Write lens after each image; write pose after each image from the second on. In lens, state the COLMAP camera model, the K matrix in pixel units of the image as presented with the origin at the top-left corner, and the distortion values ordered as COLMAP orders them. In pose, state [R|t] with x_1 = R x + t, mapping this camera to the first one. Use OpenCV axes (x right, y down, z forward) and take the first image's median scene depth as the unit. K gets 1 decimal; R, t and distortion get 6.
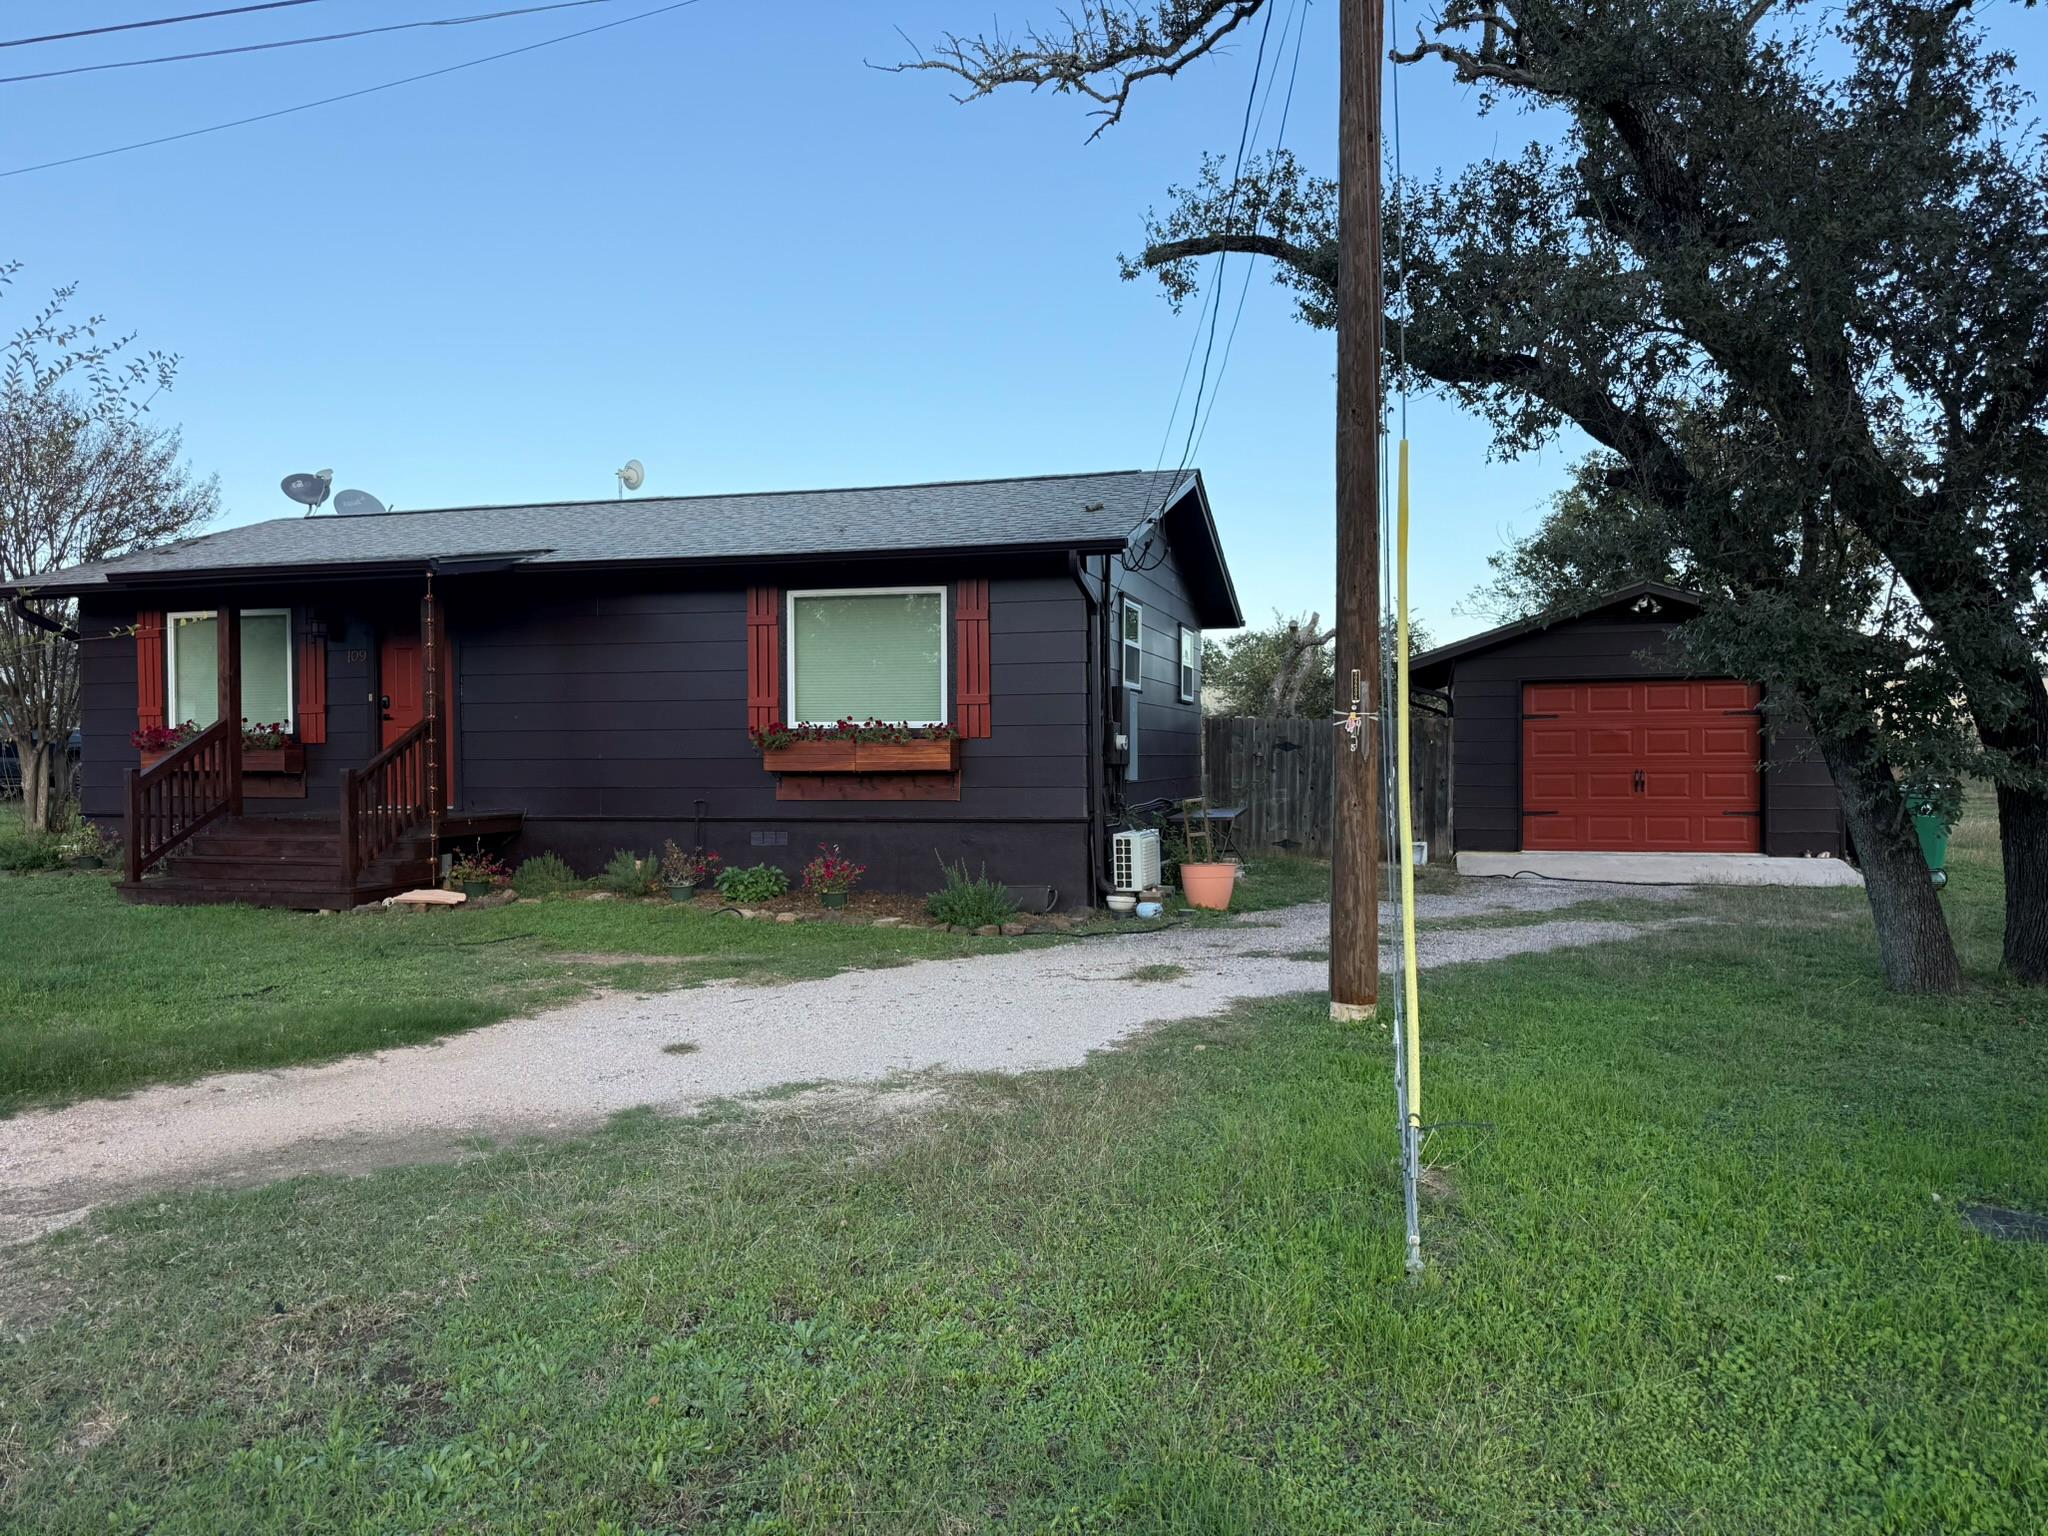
lens RADIAL K [[1453.1, 0, 1024.3], [0, 1453.1, 775.9], [0, 0, 1]] dist [0.046531, -0.040515]
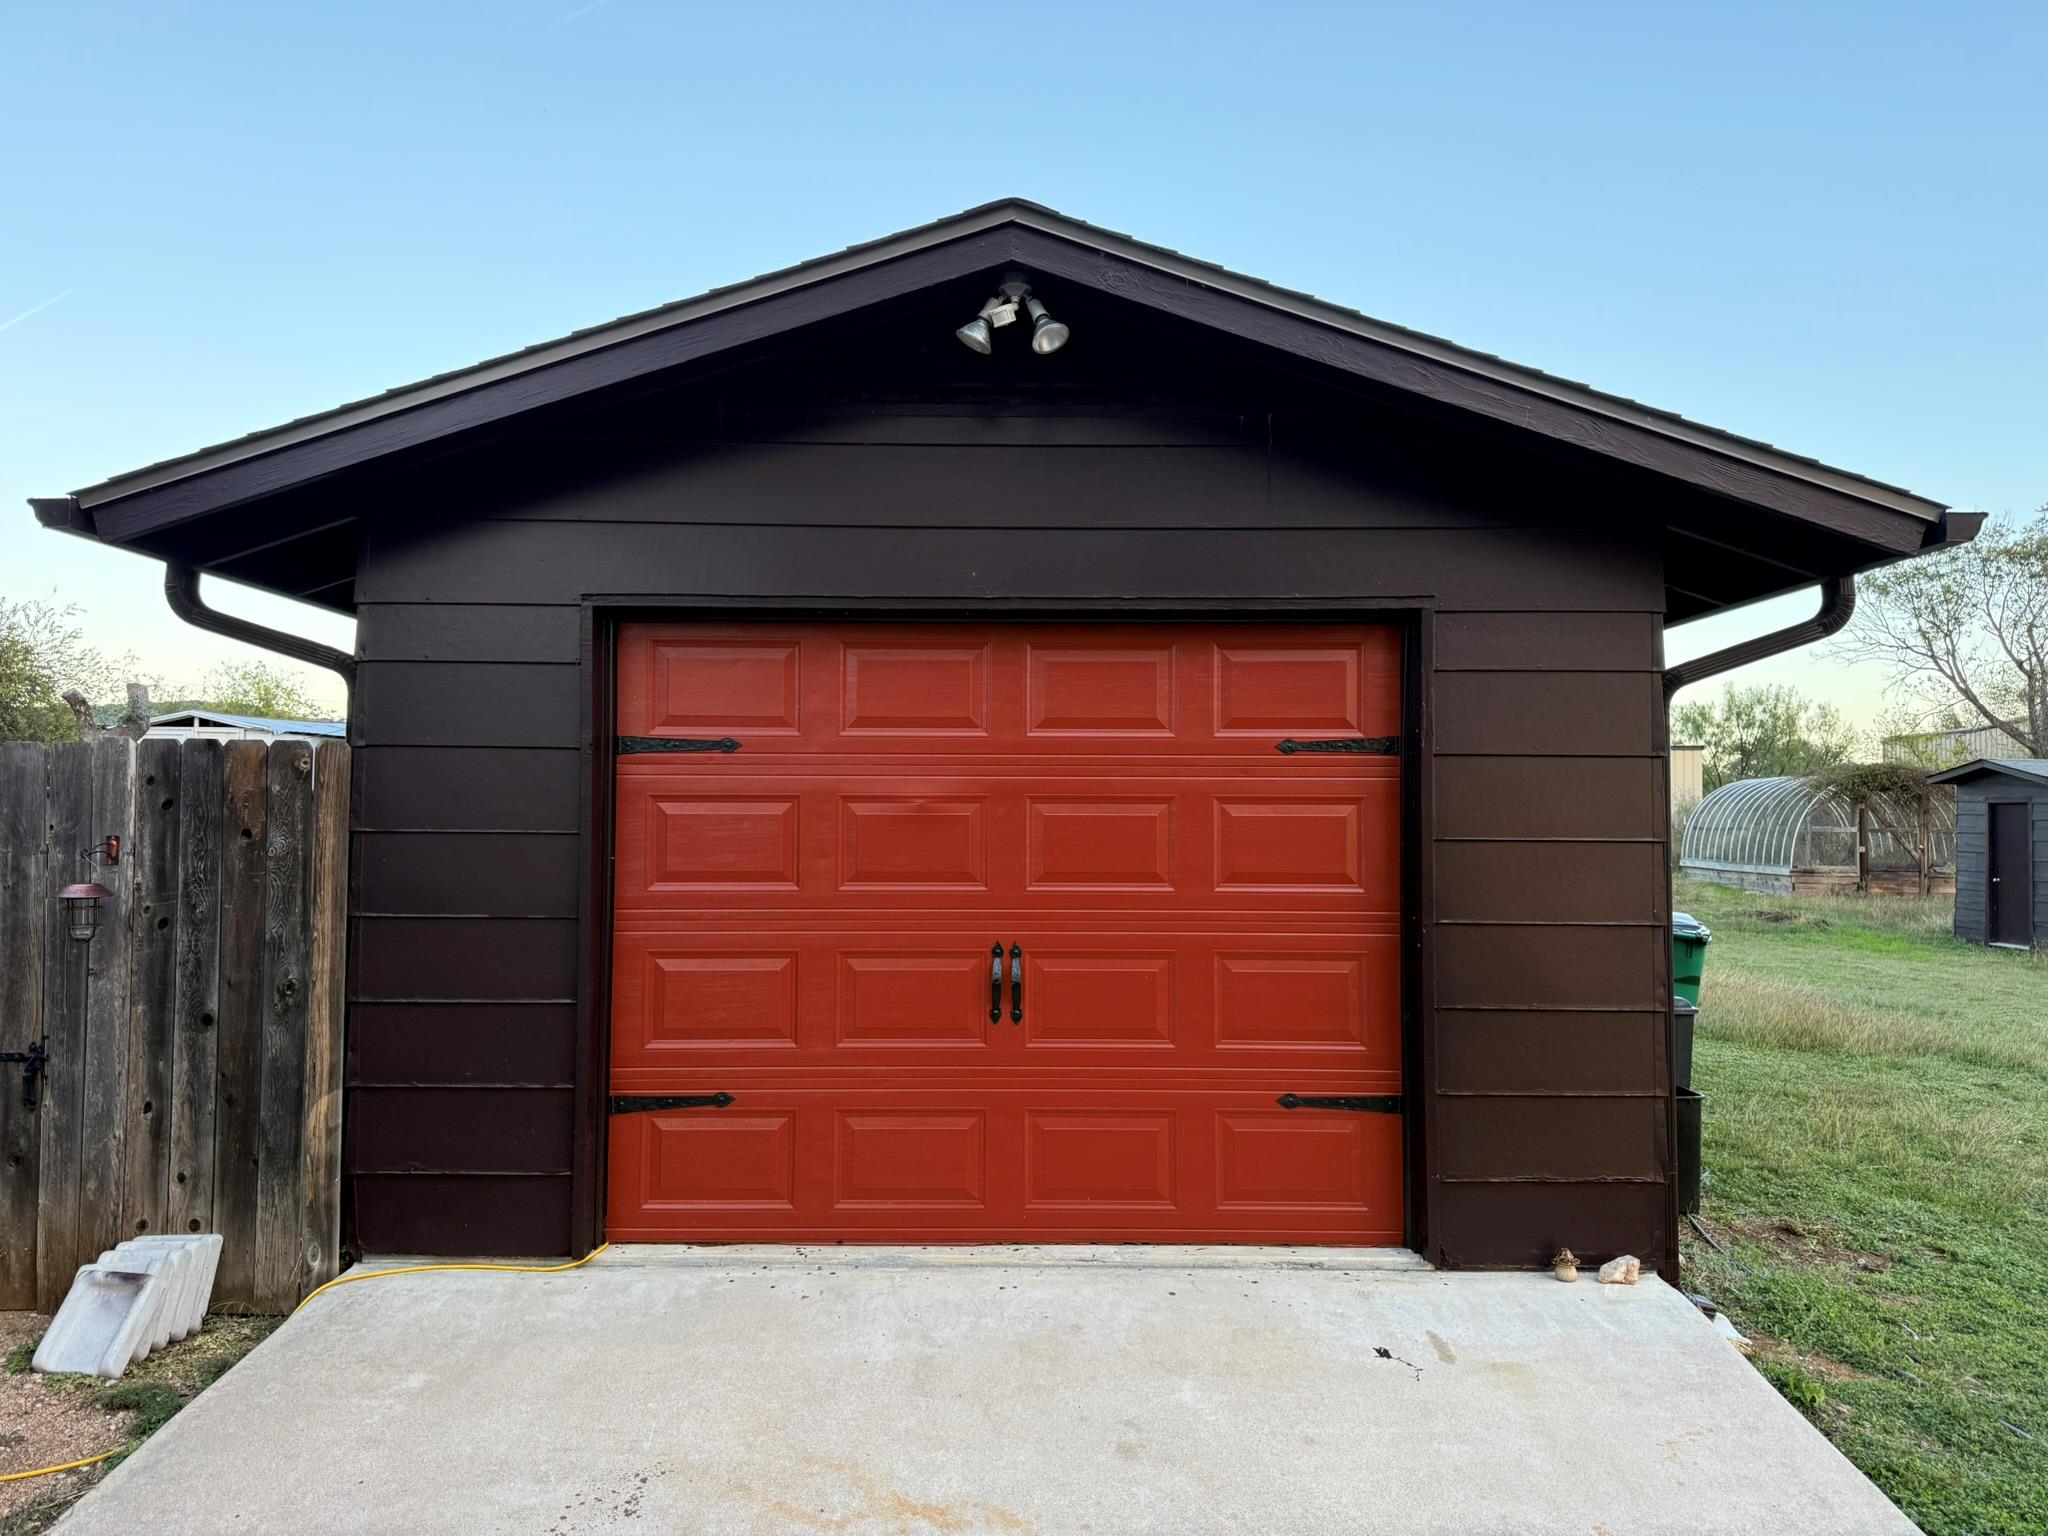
lens RADIAL K [[1453.1, 0, 1019.8], [0, 1453.1, 764.3], [0, 0, 1]] dist [0.046531, -0.040515]
pose [[0.963420, 0.017746, 0.267408, 0.340607], [-0.005032, 0.998827, -0.048156, -0.024121], [-0.267949, 0.045049, 0.962379, 0.717282]]
